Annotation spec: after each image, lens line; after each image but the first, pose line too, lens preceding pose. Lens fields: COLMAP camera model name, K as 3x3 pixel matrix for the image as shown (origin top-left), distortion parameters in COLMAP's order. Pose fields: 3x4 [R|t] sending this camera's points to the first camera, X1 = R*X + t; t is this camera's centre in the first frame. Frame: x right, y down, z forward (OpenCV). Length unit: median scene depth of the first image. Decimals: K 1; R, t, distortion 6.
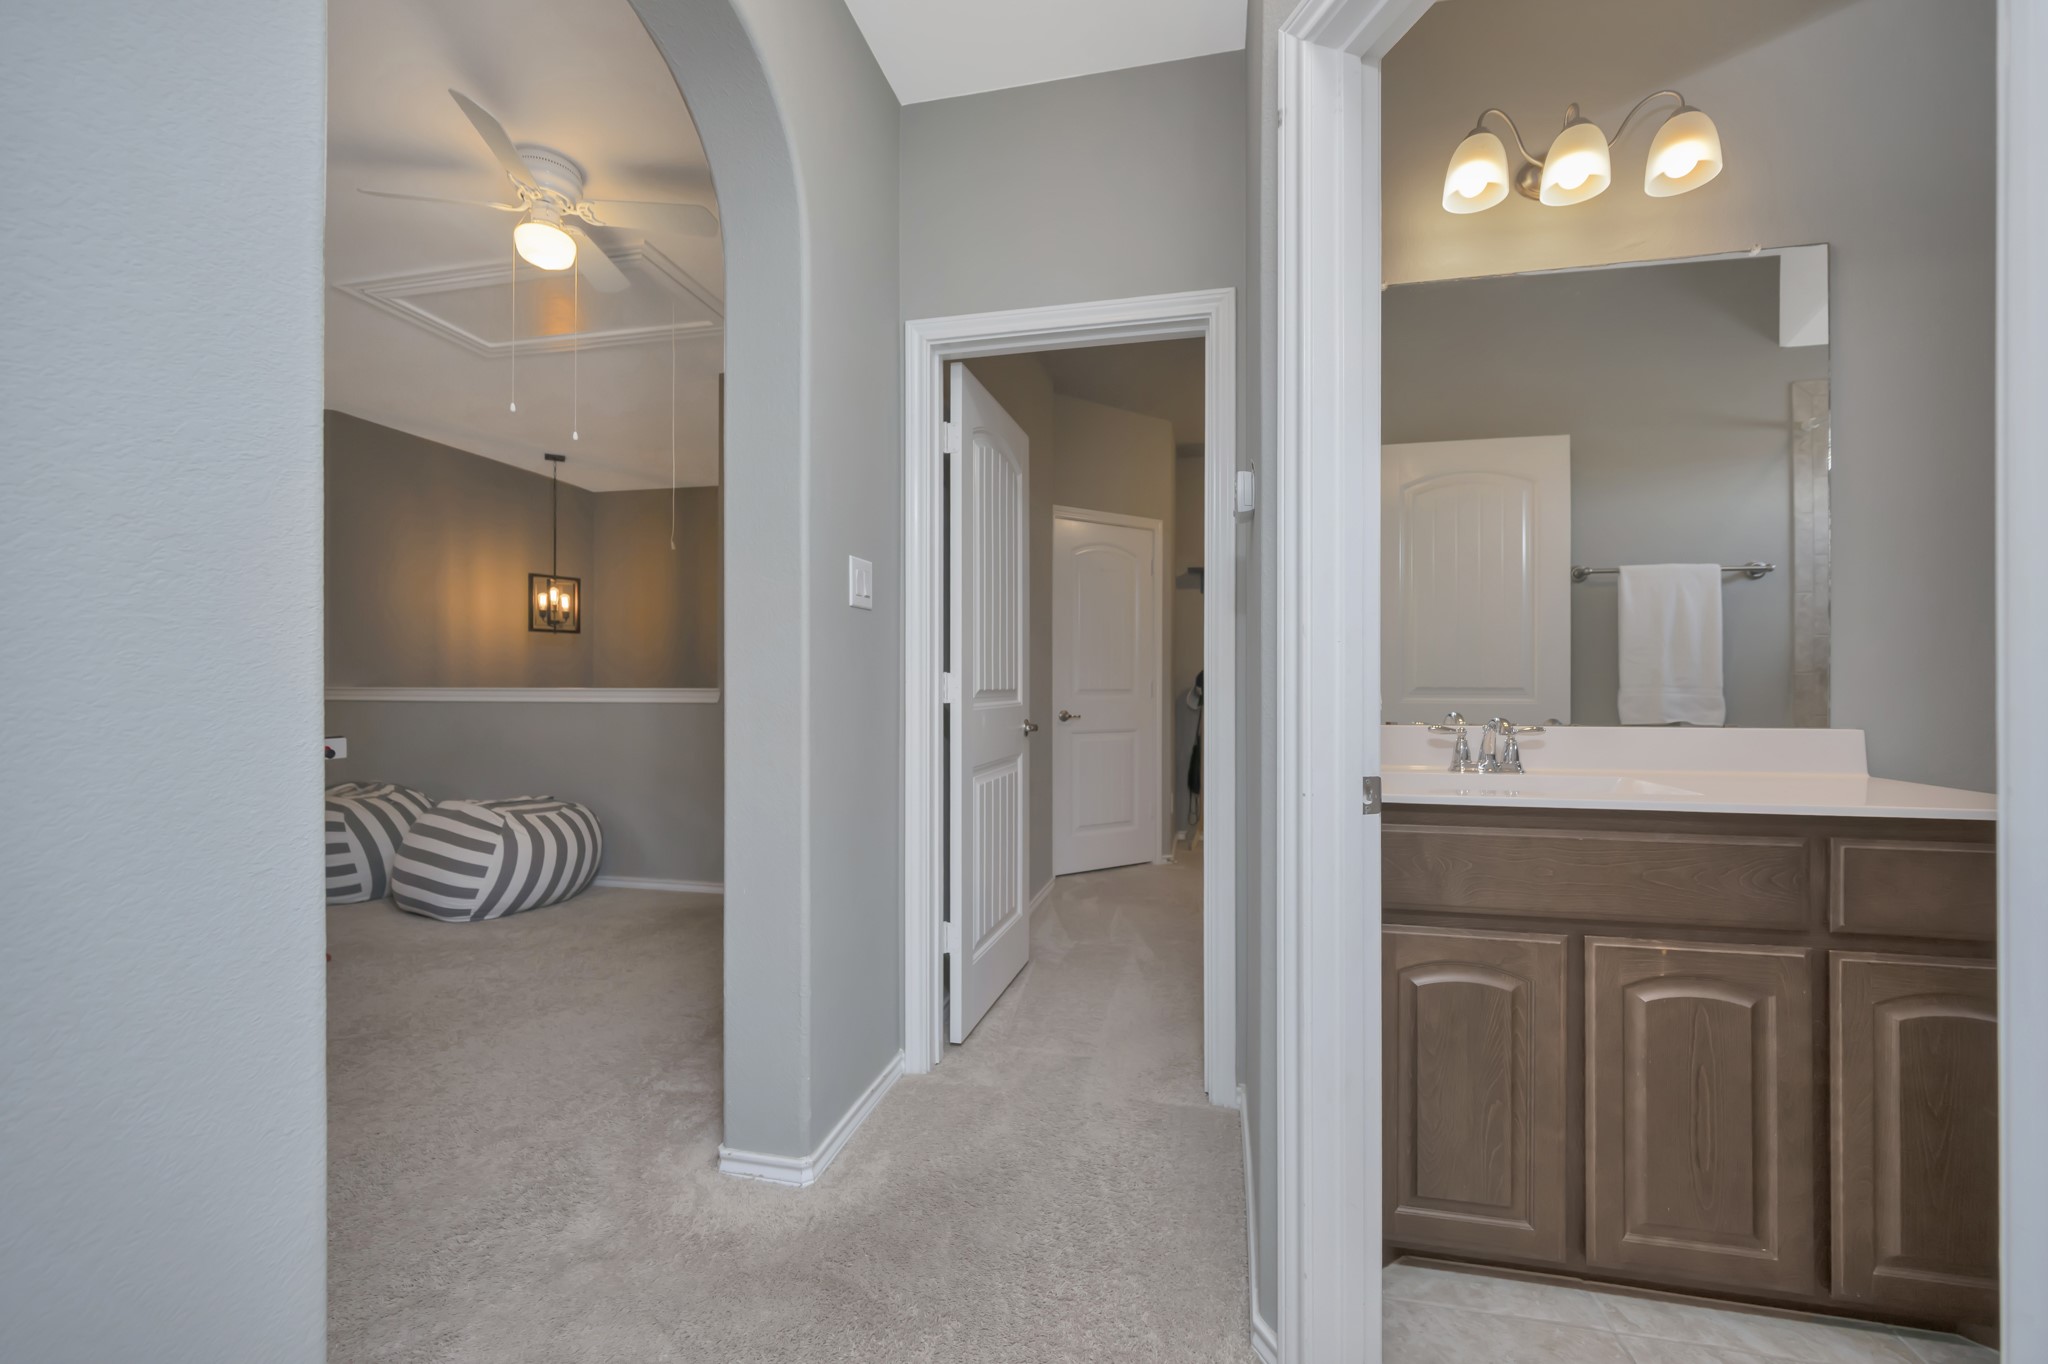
lens RADIAL K [[825.0, 0, 1031.9], [0, 825.0, 678.6], [0, 0, 1]] dist [-0.000536, -0.000059]
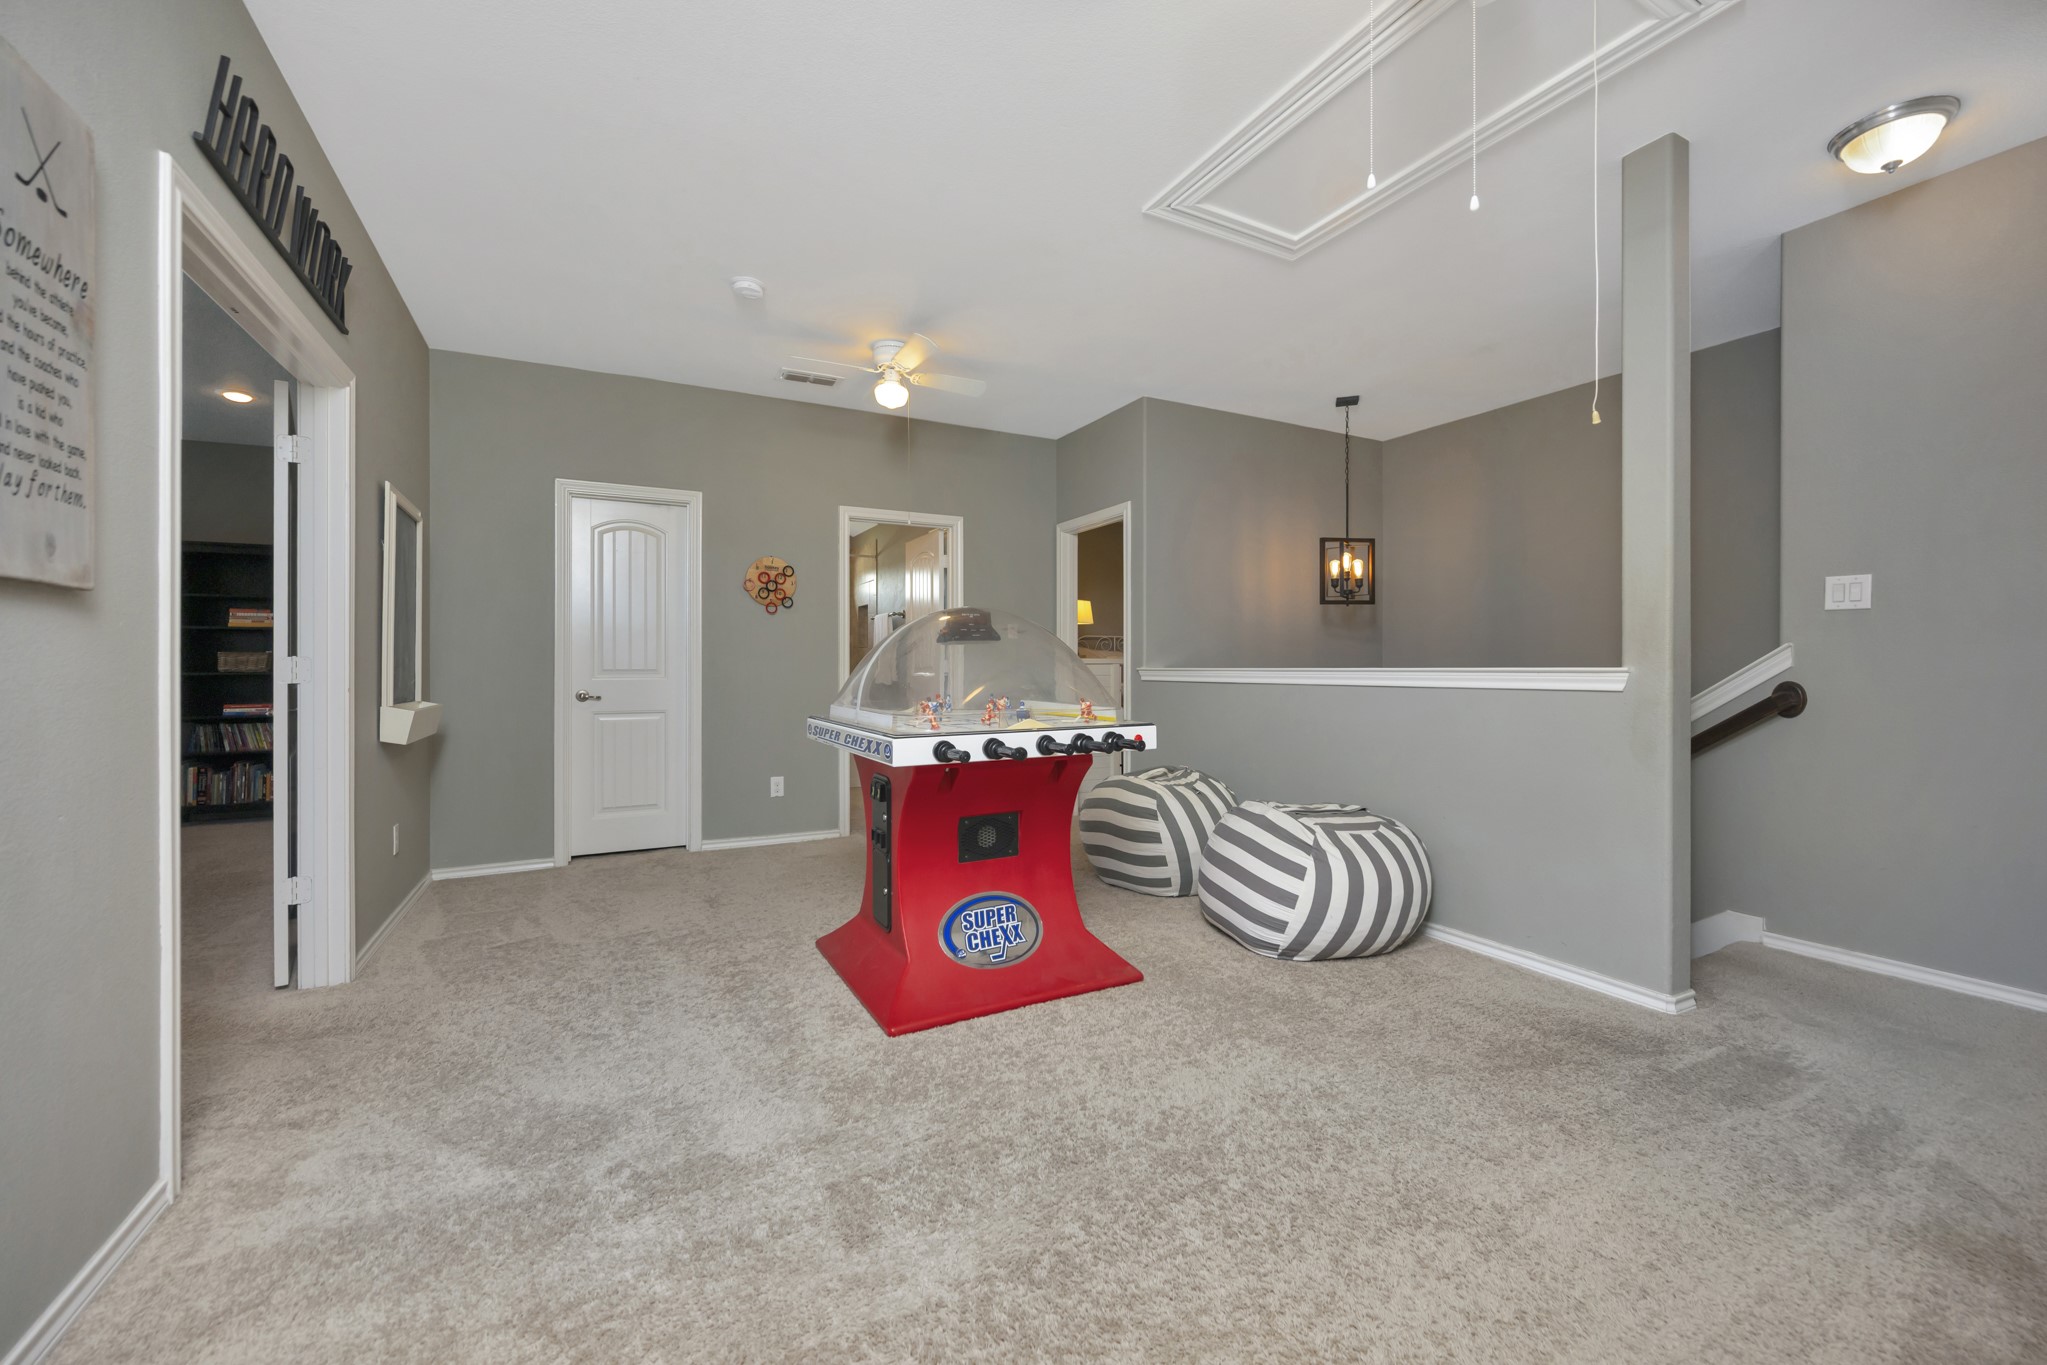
lens RADIAL K [[824.6, 0, 1031.4], [0, 824.6, 679.1], [0, 0, 1]] dist [-0.000536, -0.000059]
pose [[0.658443, 0.009537, -0.752570, -0.220343], [0.007061, 0.999797, 0.018848, 0.005552], [0.752598, -0.017724, 0.658242, 0.274601]]
